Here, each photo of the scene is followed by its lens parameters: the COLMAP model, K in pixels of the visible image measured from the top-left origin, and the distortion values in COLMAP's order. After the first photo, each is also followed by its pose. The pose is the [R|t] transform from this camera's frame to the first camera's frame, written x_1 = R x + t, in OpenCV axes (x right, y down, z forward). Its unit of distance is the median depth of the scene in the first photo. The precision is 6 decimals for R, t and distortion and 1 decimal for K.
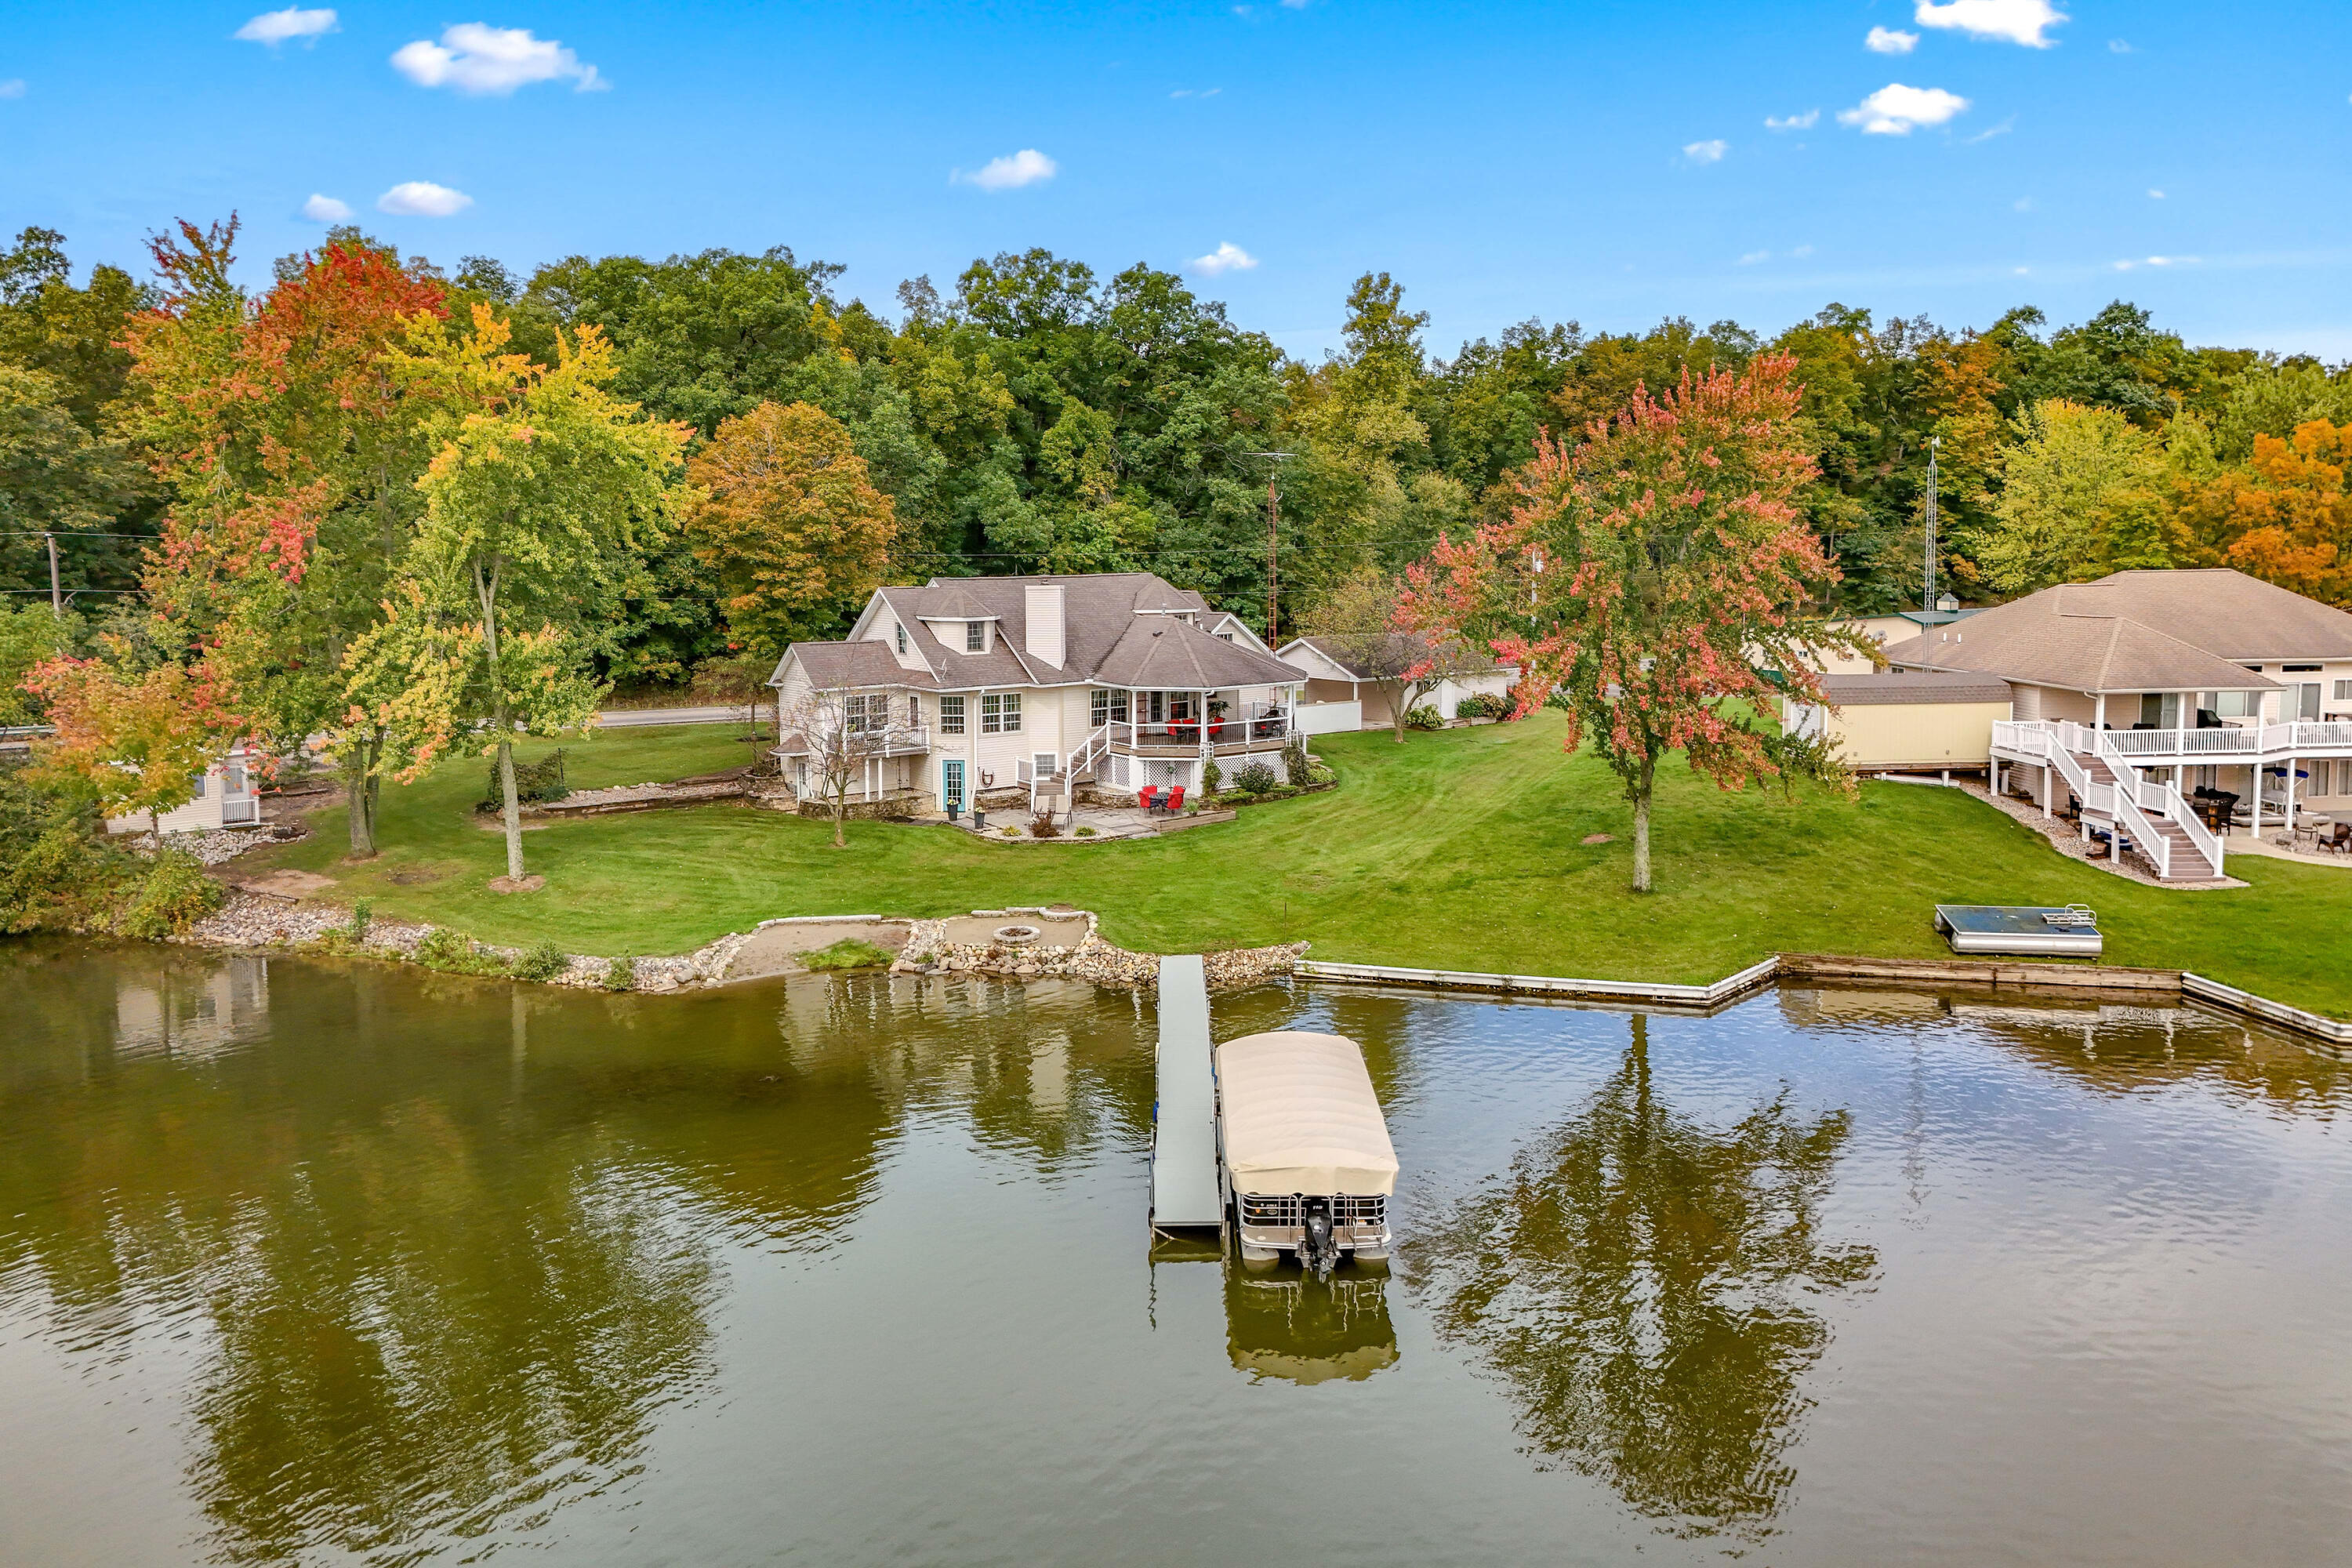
lens RADIAL K [[1694.7, 0, 1184.2], [0, 1694.7, 658.7], [0, 0, 1]] dist [0.077610, -0.057711]
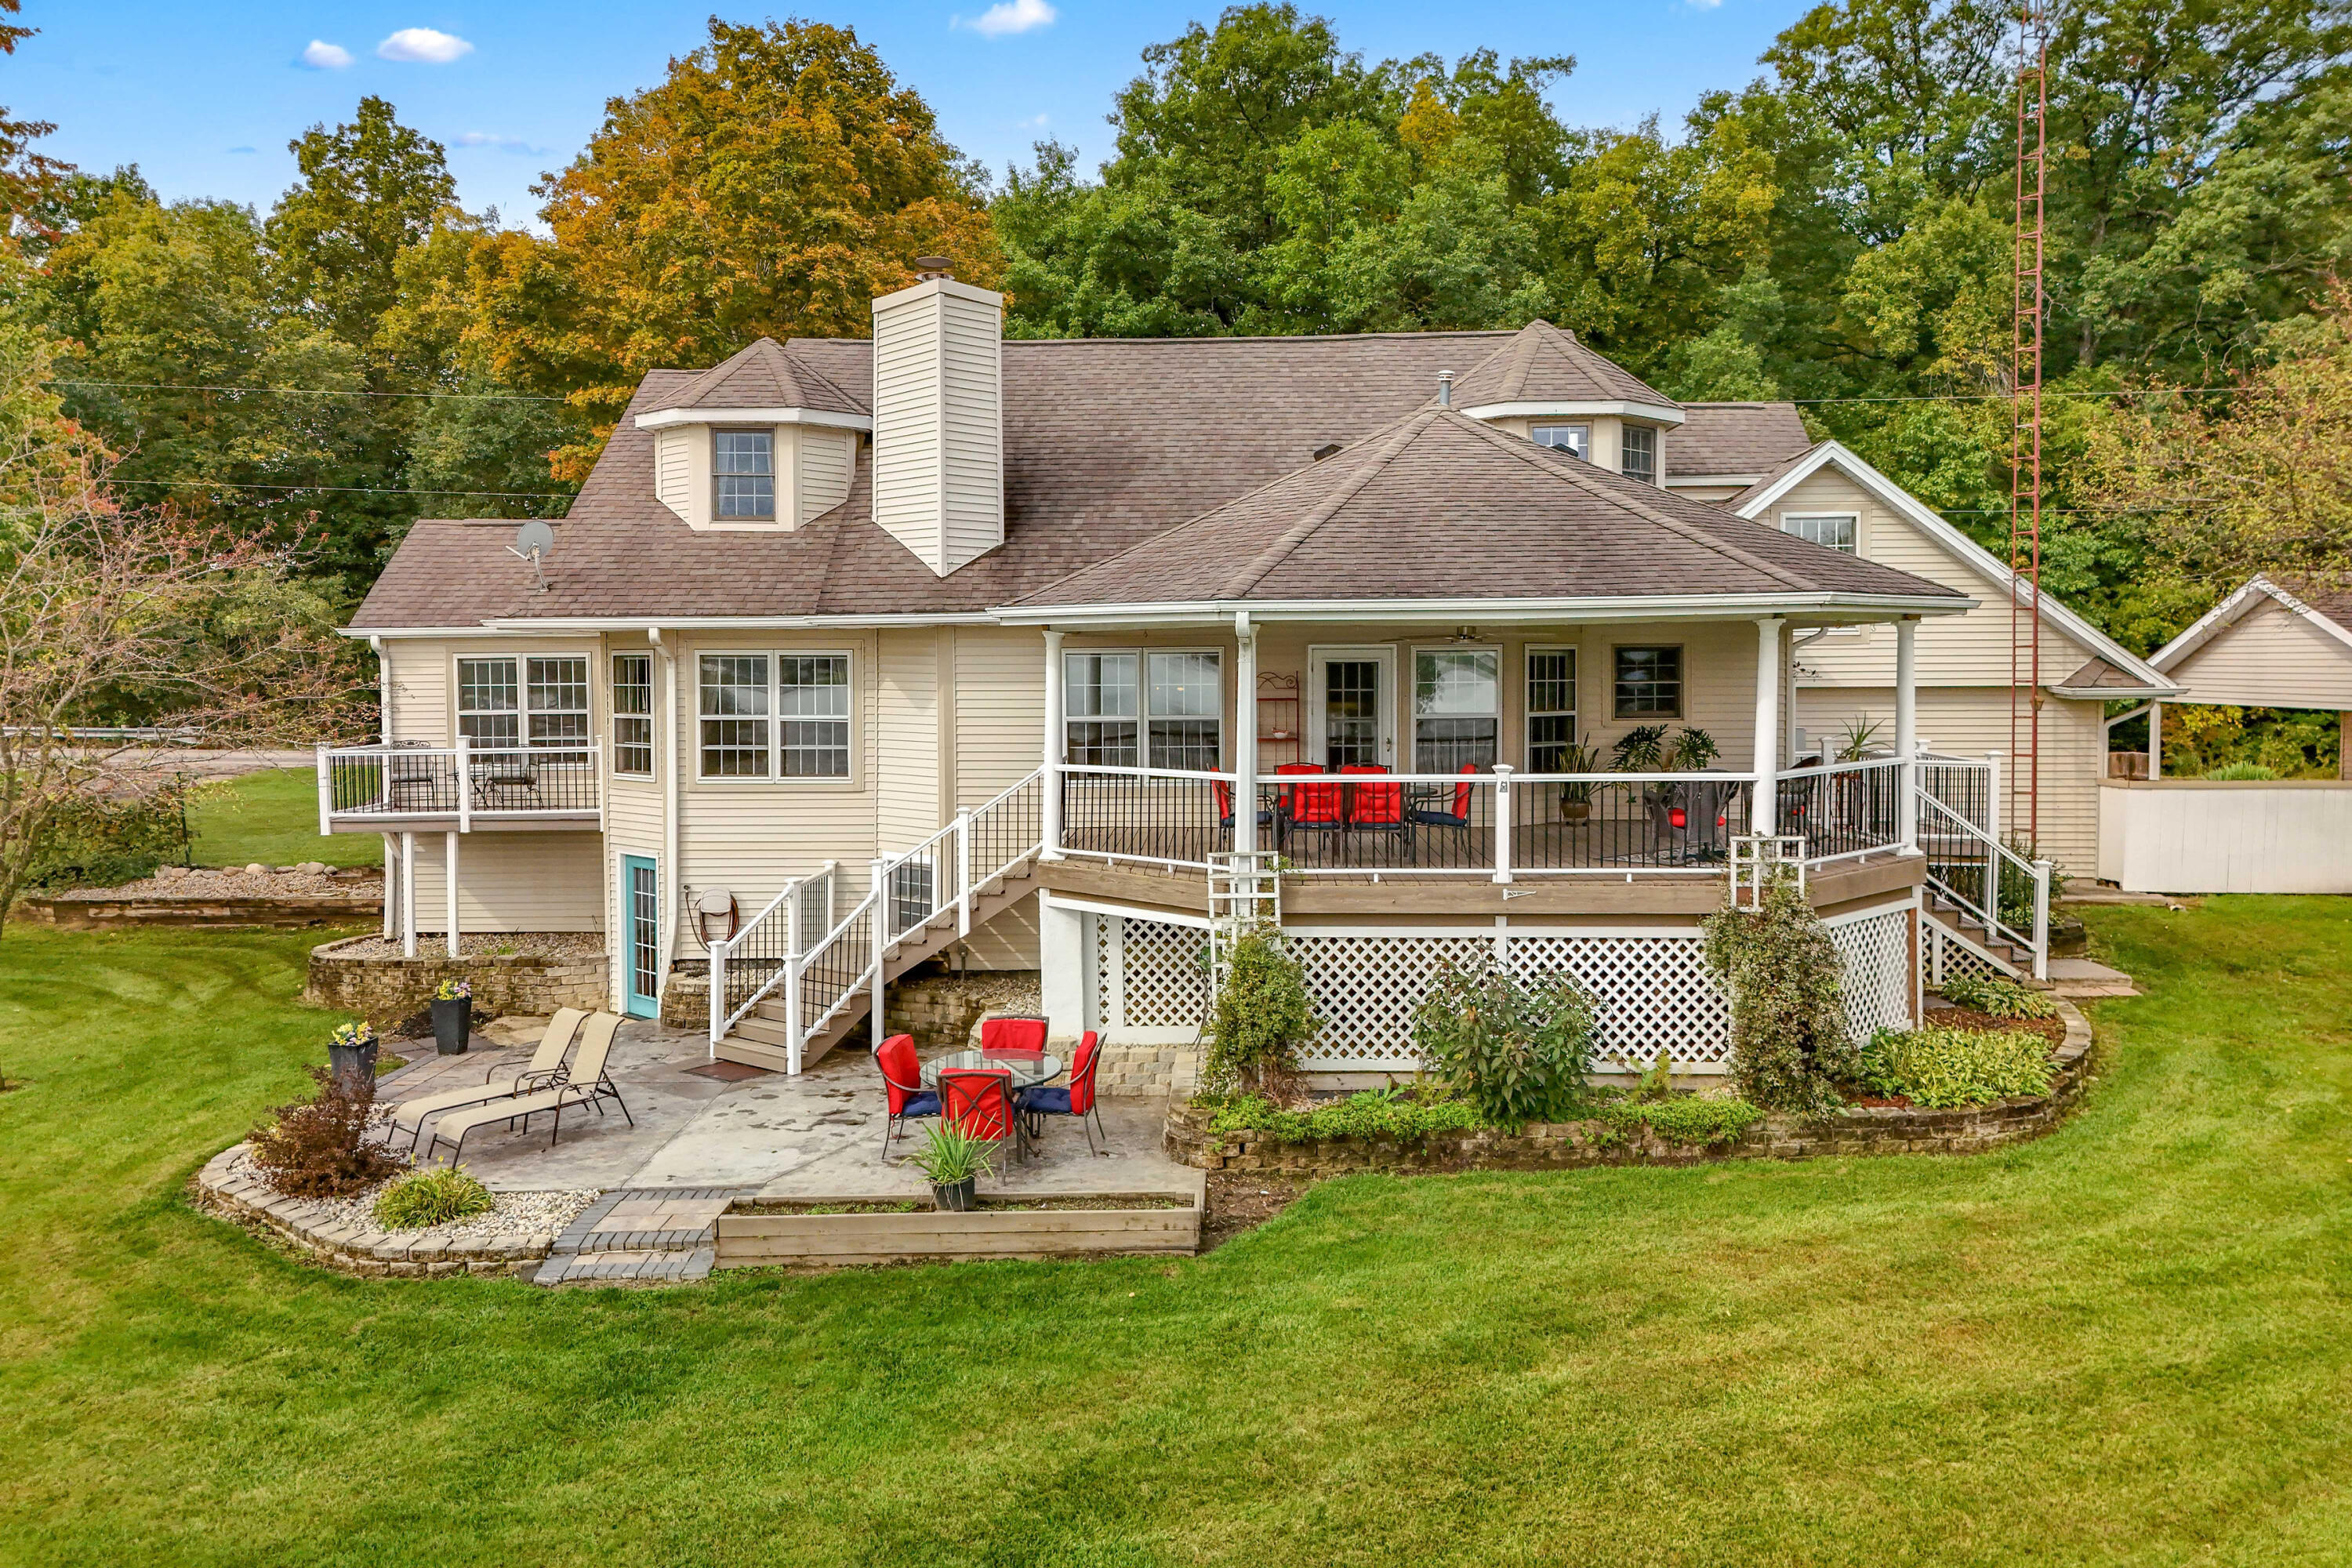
lens RADIAL K [[1711.3, 0, 1171.4], [0, 1711.3, 737.4], [0, 0, 1]] dist [0.069235, -0.064039]
pose [[0.775476, 0.026423, -0.630824, 0.140424], [-0.043545, 0.998983, -0.011686, 0.035538], [0.629873, 0.036532, 0.775838, 0.784064]]
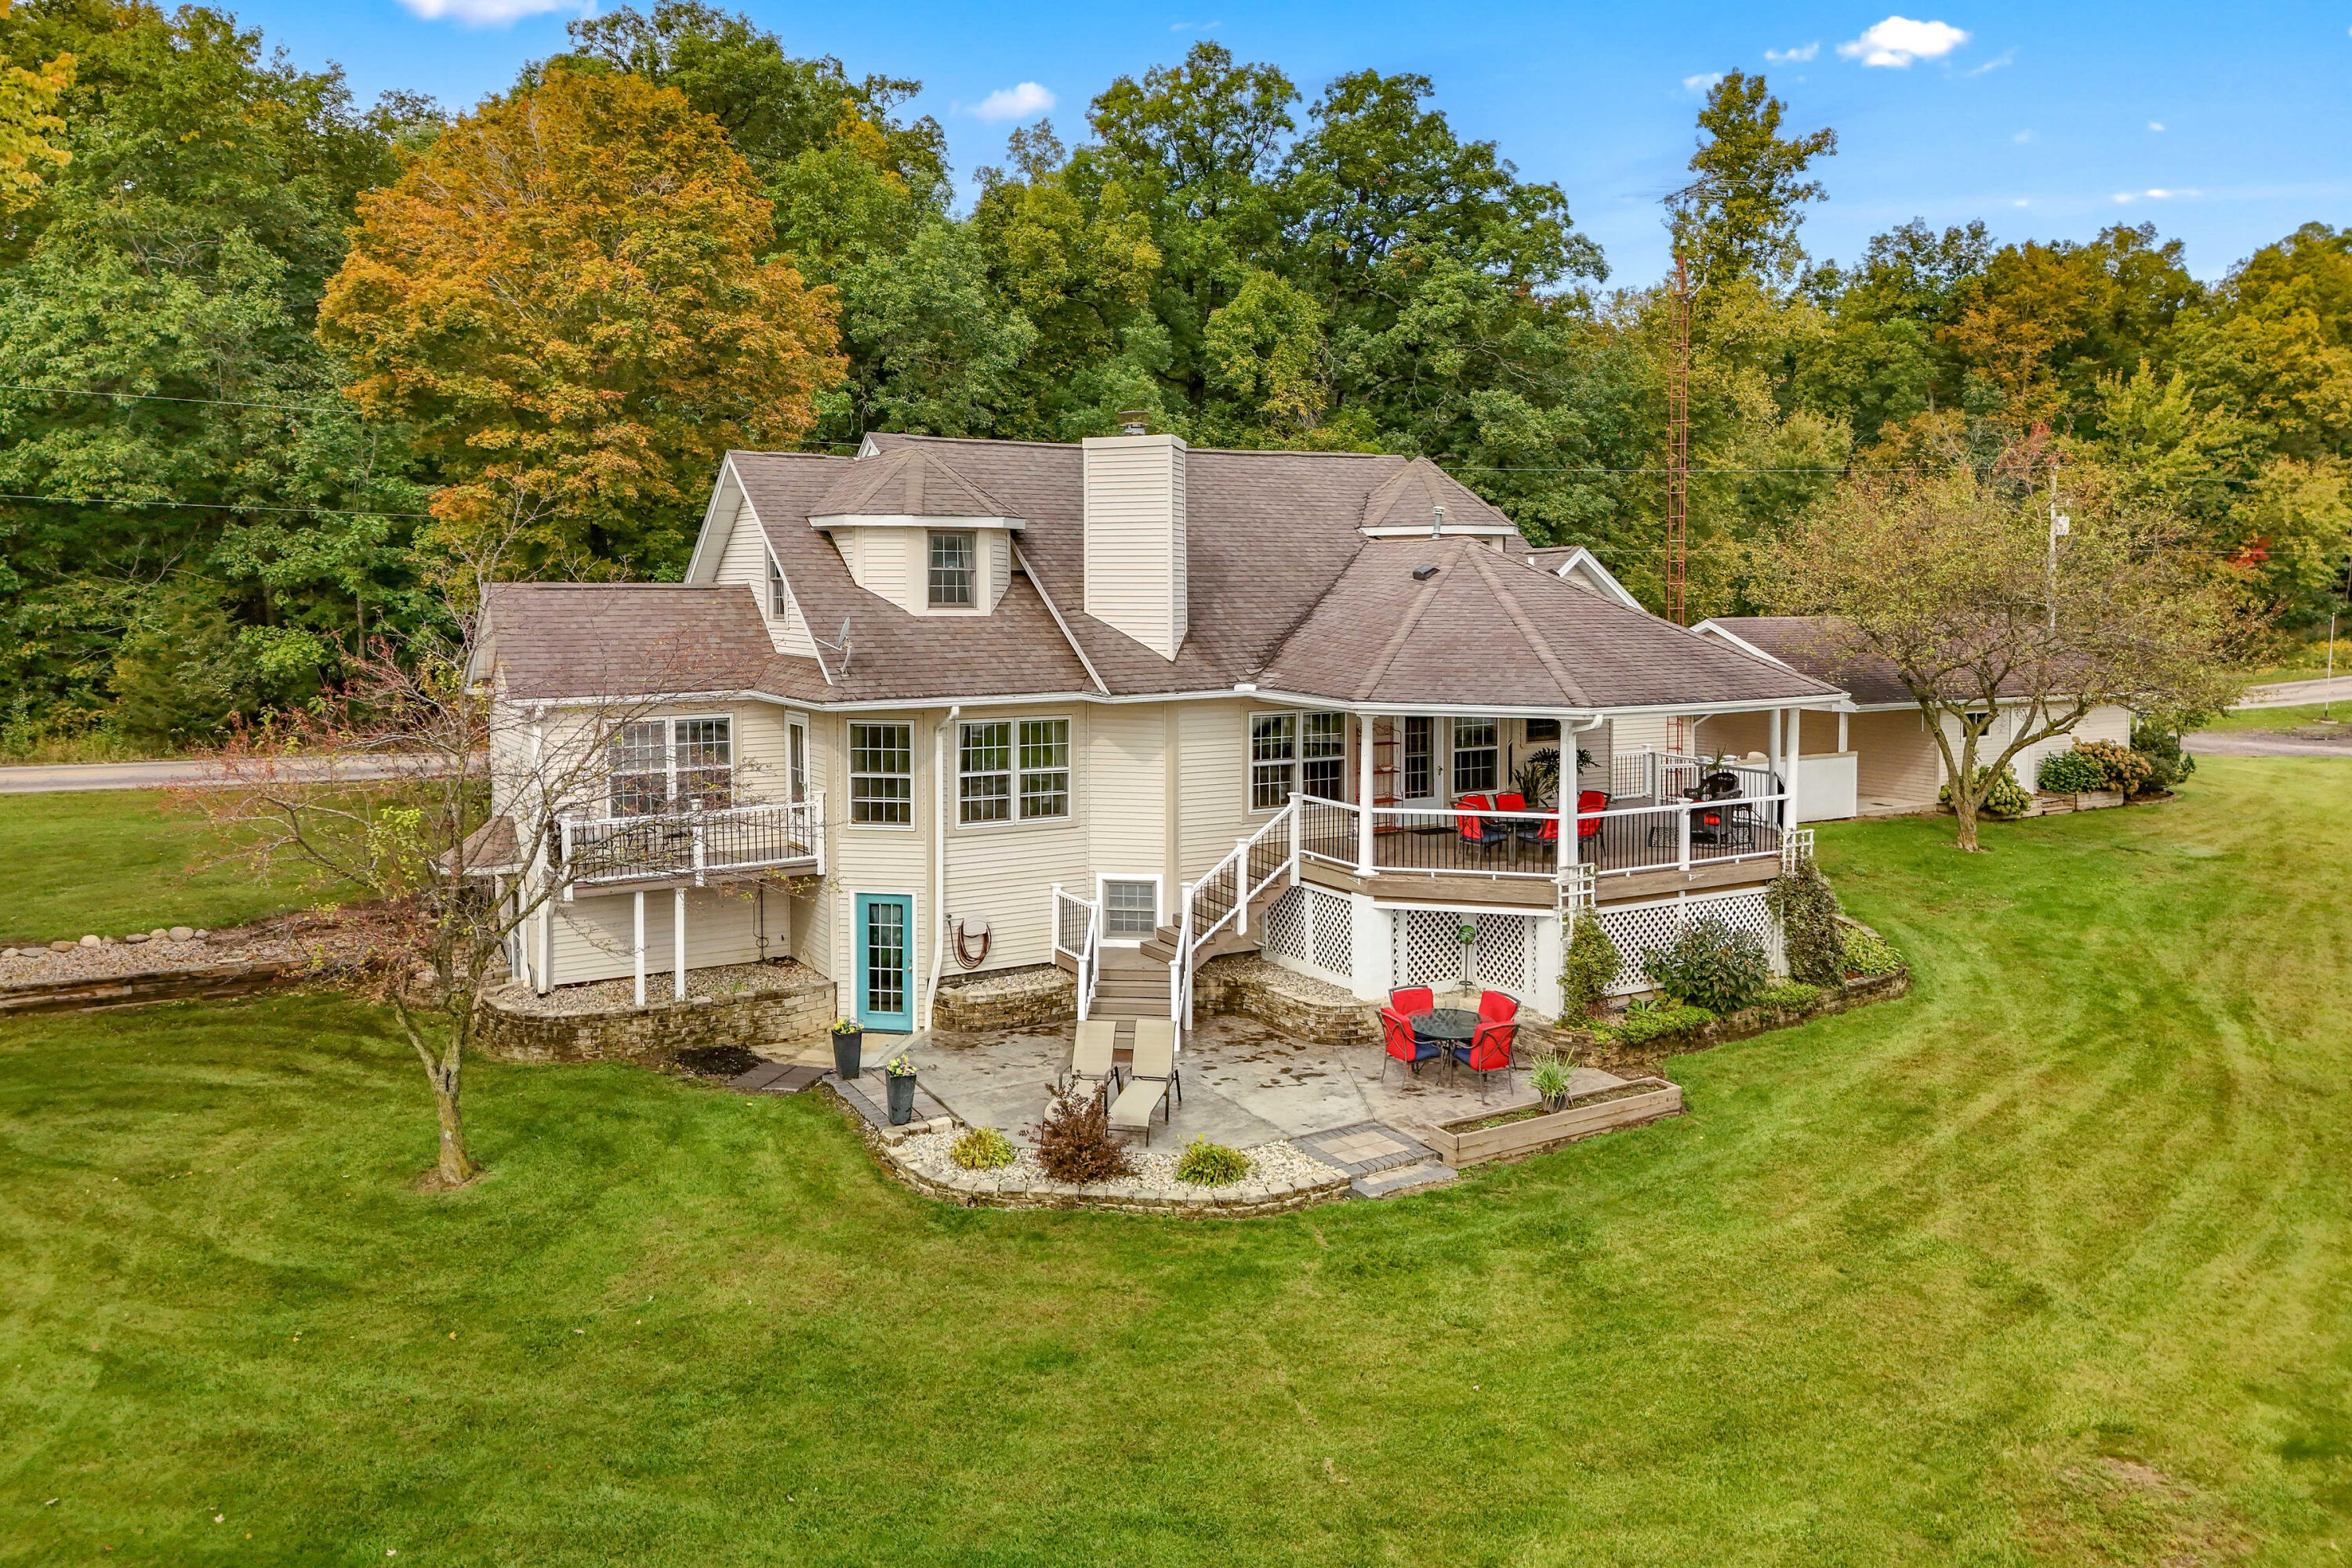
lens RADIAL K [[1712.0, 0, 1168.8], [0, 1712.0, 676.3], [0, 0, 1]] dist [0.100592, -0.101009]
pose [[0.991521, 0.009890, -0.129571, -0.023425], [-0.012000, 0.999808, -0.015515, 0.016065], [0.129392, 0.016938, 0.991449, 0.609129]]
